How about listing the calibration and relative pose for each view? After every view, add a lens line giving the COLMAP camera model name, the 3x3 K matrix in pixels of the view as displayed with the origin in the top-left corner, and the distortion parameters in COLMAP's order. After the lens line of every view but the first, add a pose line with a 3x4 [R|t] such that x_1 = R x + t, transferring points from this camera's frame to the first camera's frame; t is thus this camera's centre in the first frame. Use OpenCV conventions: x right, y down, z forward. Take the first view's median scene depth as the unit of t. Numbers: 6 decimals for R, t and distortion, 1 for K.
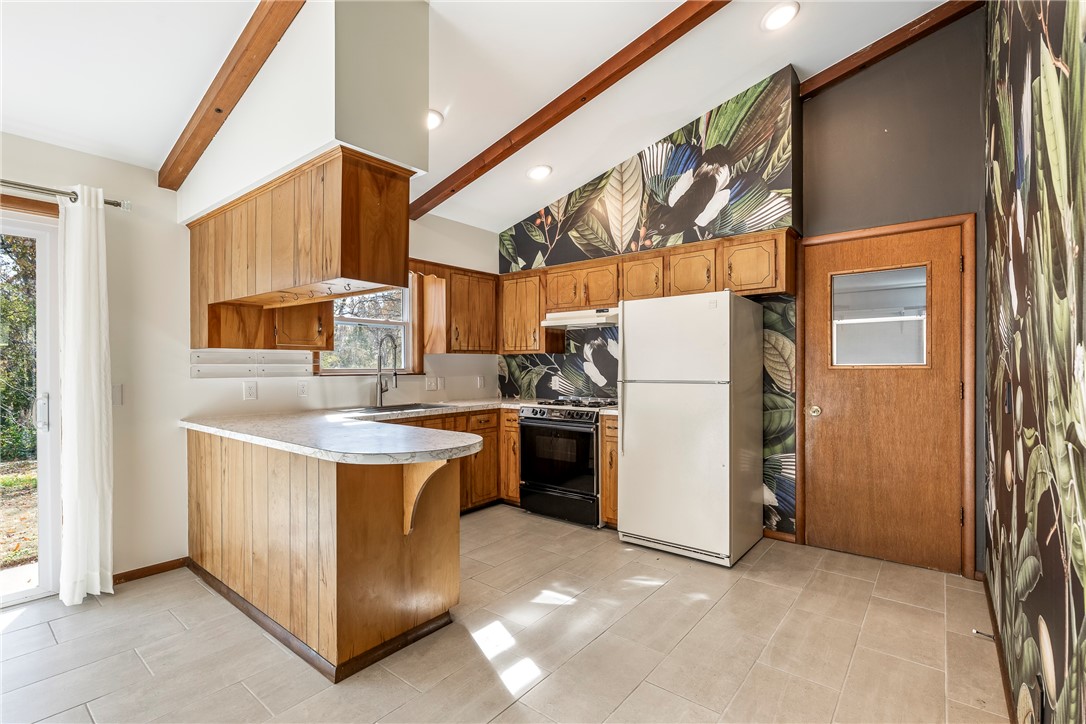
lens RADIAL K [[489.5, 0, 539.1], [0, 489.5, 366.8], [0, 0, 1]] dist [-0.001699, 0.000497]
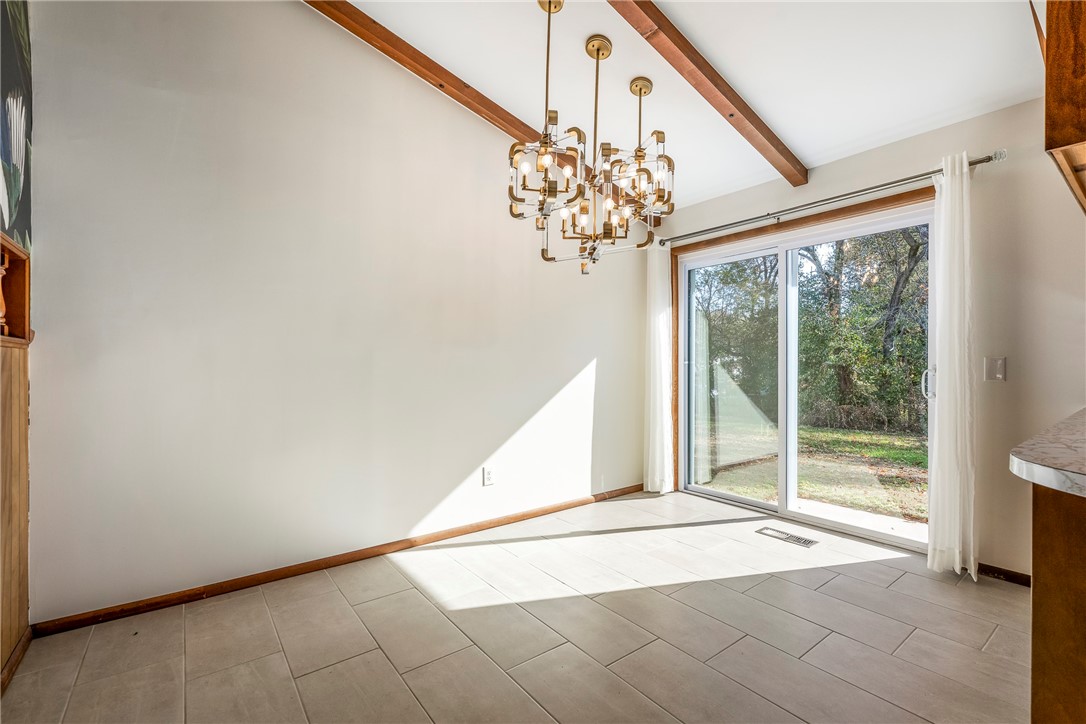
lens RADIAL K [[465.4, 0, 540.6], [0, 465.4, 363.0], [0, 0, 1]] dist [0.002700, -0.000953]
pose [[-0.239595, 0.003547, -0.970867, 0.120274], [0.001259, 0.999994, 0.003343, 0.028836], [0.970872, -0.000422, -0.239597, 0.265637]]
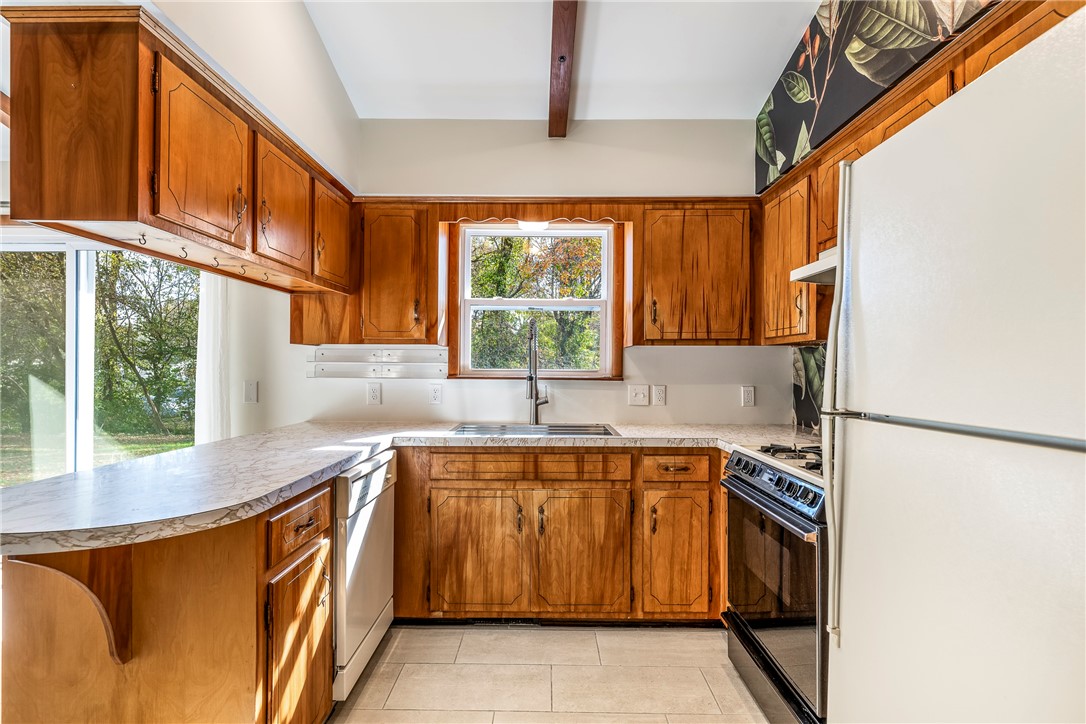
lens RADIAL K [[543.0, 0, 543.9], [0, 543.0, 370.3], [0, 0, 1]] dist [-0.004292, -0.000244]
pose [[0.629256, 0.009989, -0.777134, 0.270185], [-0.009089, 0.999944, 0.005493, 0.000423], [0.777145, 0.003607, 0.629311, 0.521145]]
